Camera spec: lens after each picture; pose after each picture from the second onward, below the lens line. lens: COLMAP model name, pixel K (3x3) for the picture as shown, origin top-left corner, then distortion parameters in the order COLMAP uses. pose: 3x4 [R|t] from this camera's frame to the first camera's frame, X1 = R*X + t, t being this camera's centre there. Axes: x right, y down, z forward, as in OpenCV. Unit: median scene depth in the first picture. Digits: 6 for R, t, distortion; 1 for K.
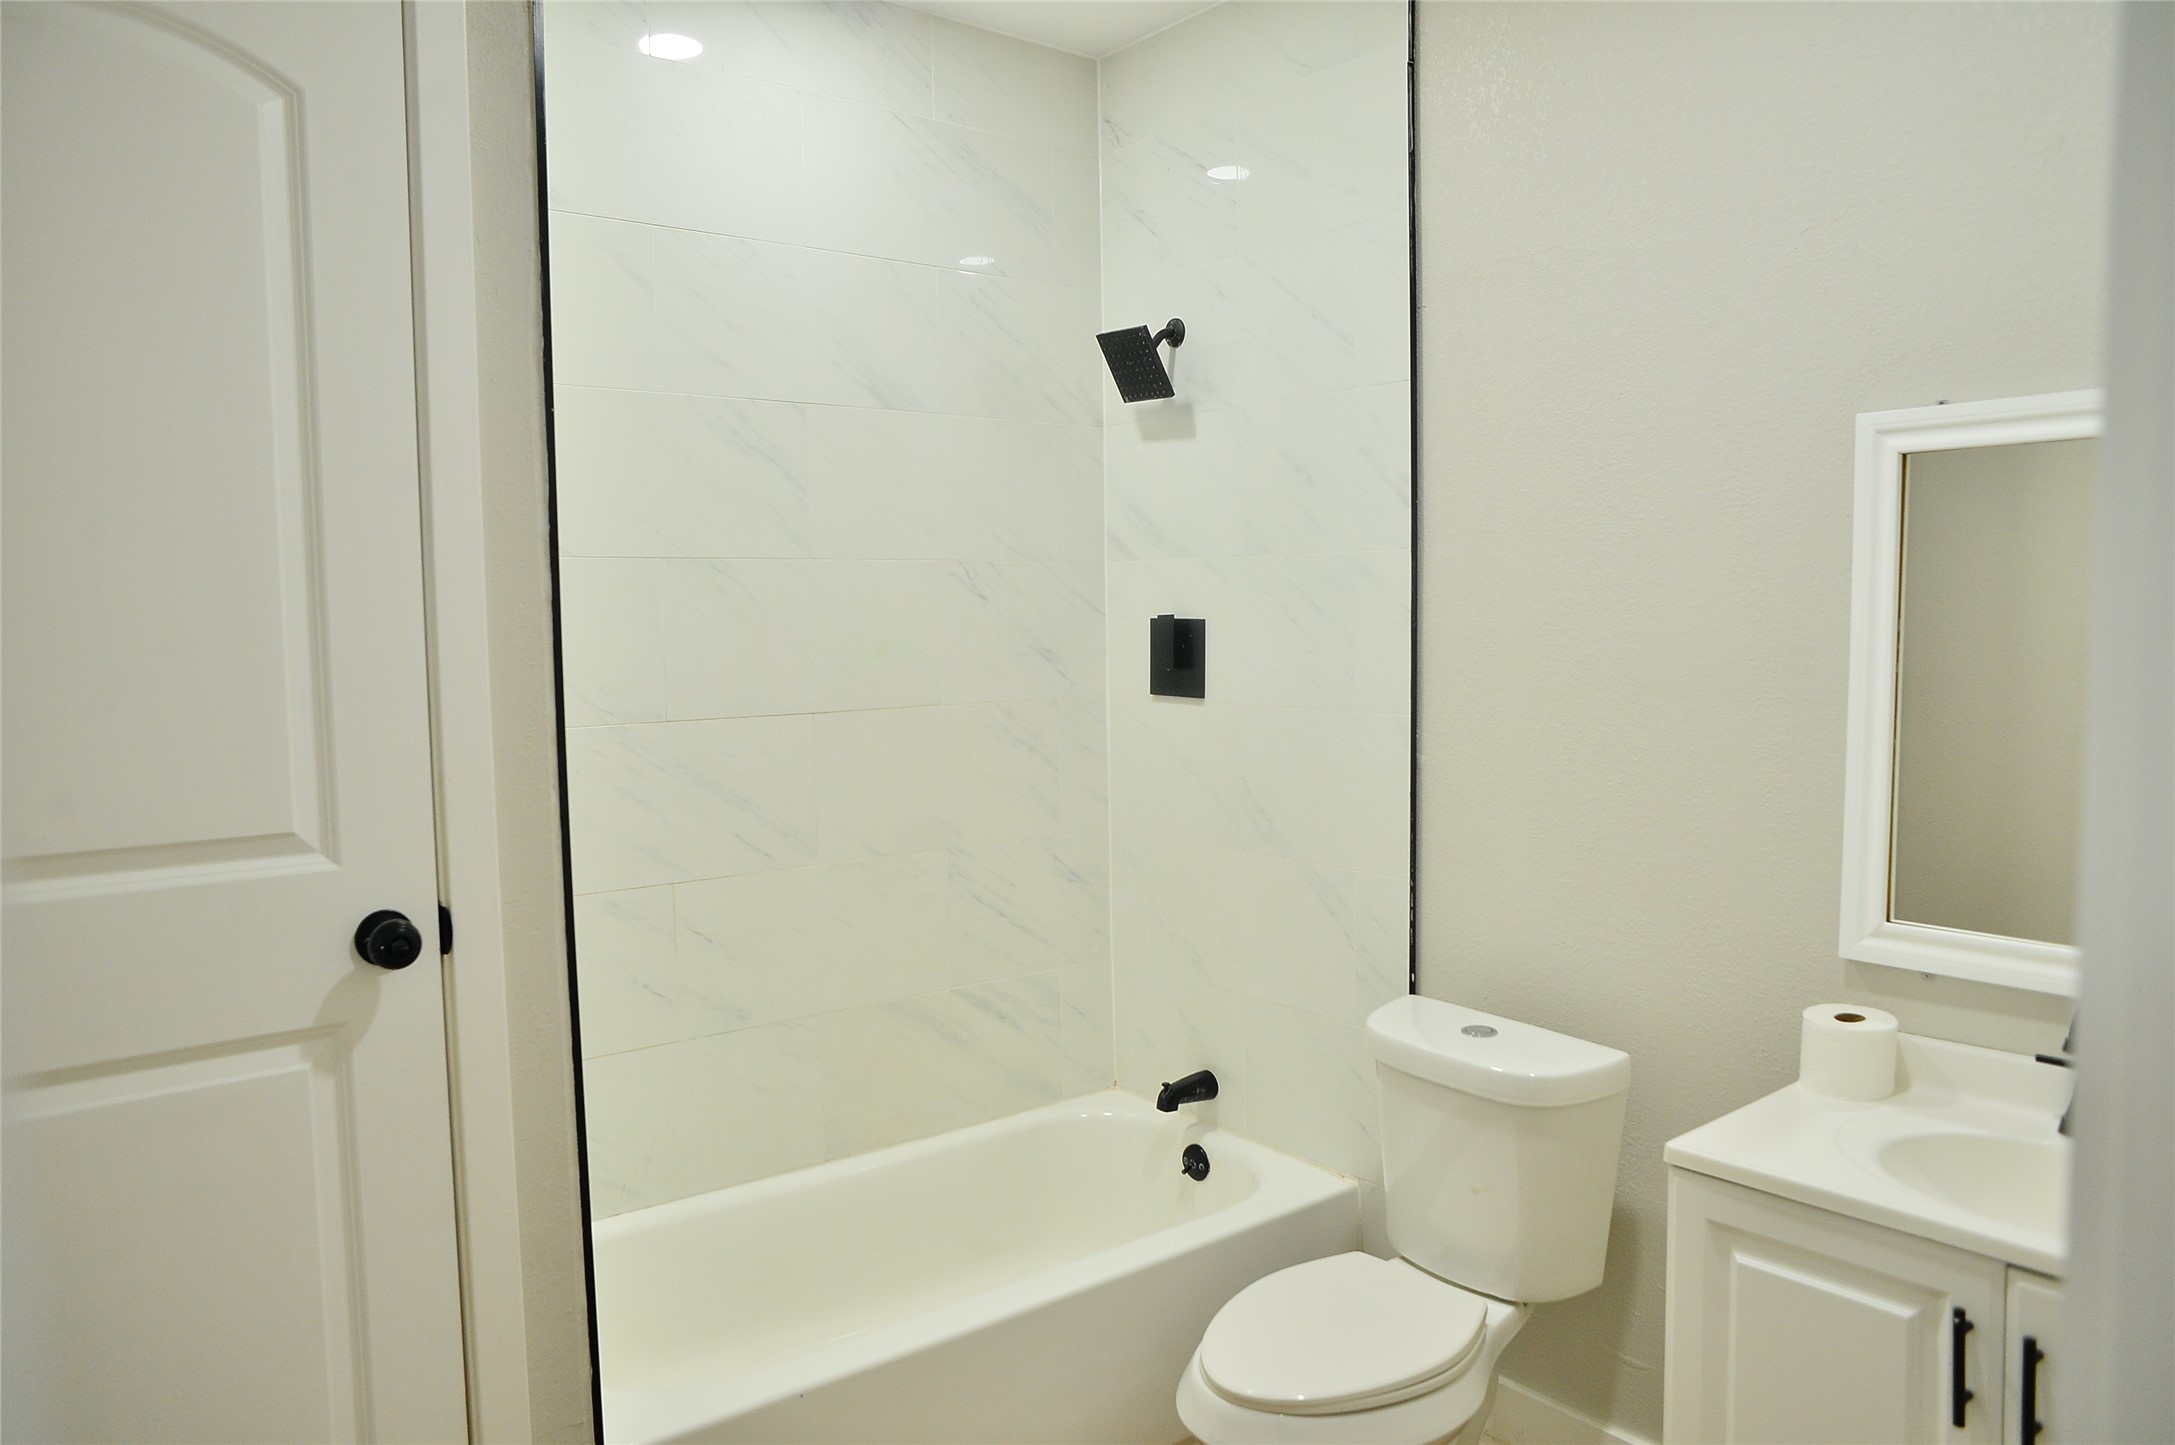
lens RADIAL K [[1474.1, 0, 1083.1], [0, 1474.1, 724.9], [0, 0, 1]] dist [-0.077217, 0.062564]
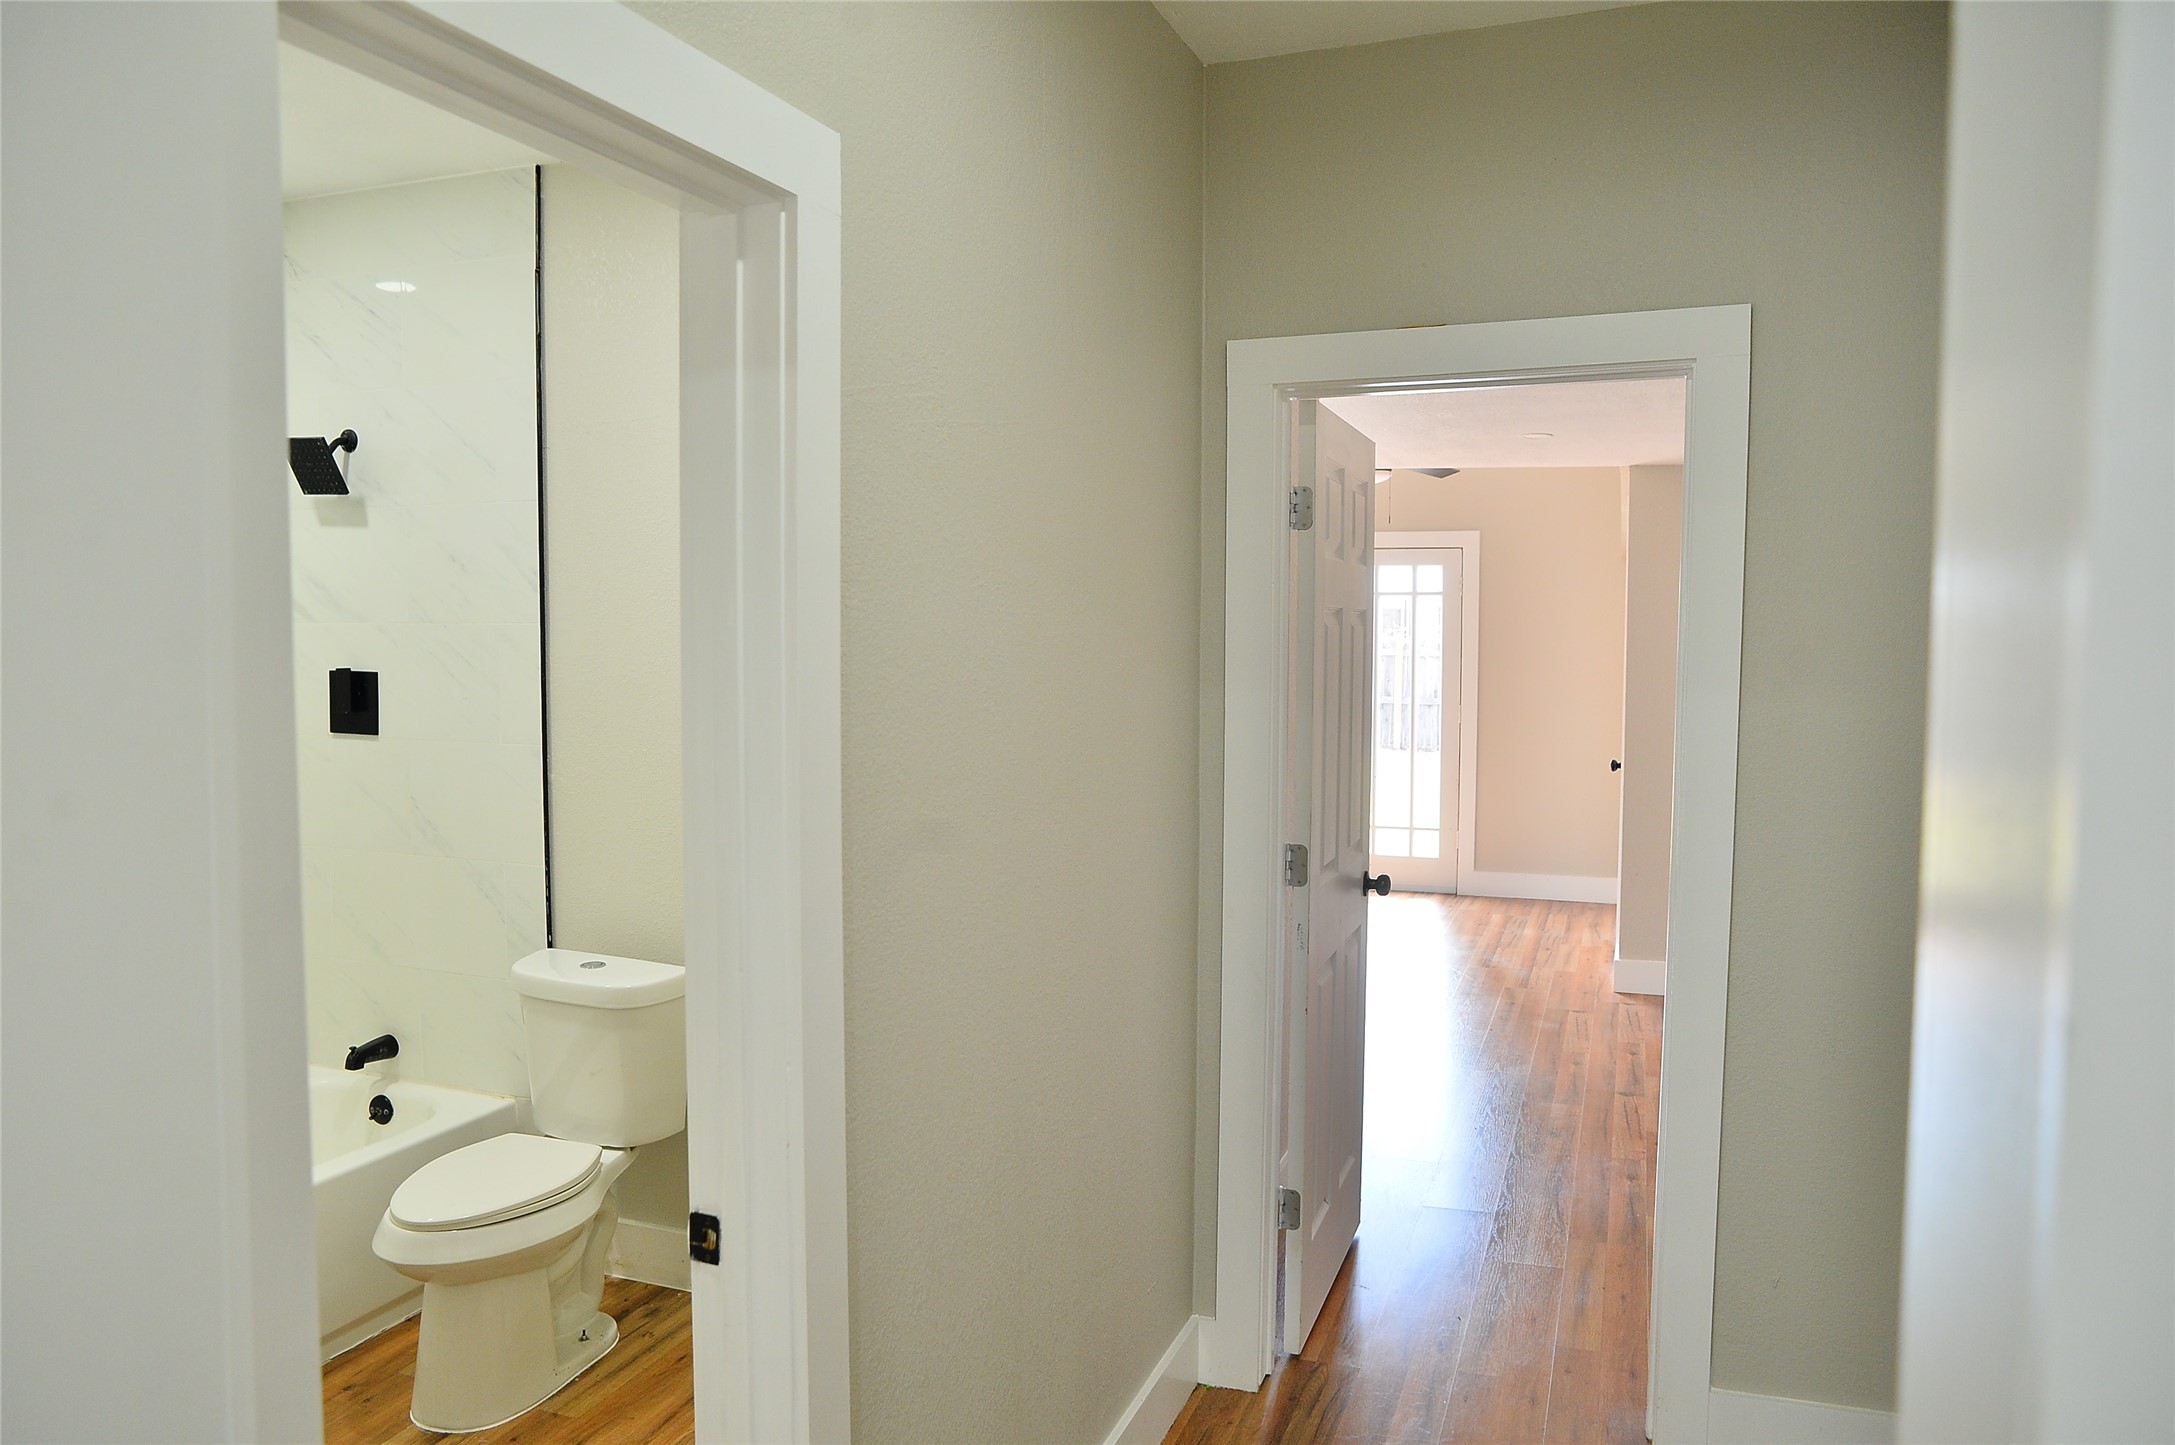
lens RADIAL K [[1474.1, 0, 1074.8], [0, 1474.1, 736.8], [0, 0, 1]] dist [-0.077217, 0.062564]
pose [[0.862044, -0.017127, 0.506545, -0.037662], [0.022701, 0.999731, -0.004830, 0.003470], [-0.506326, 0.015663, 0.862200, -0.416826]]
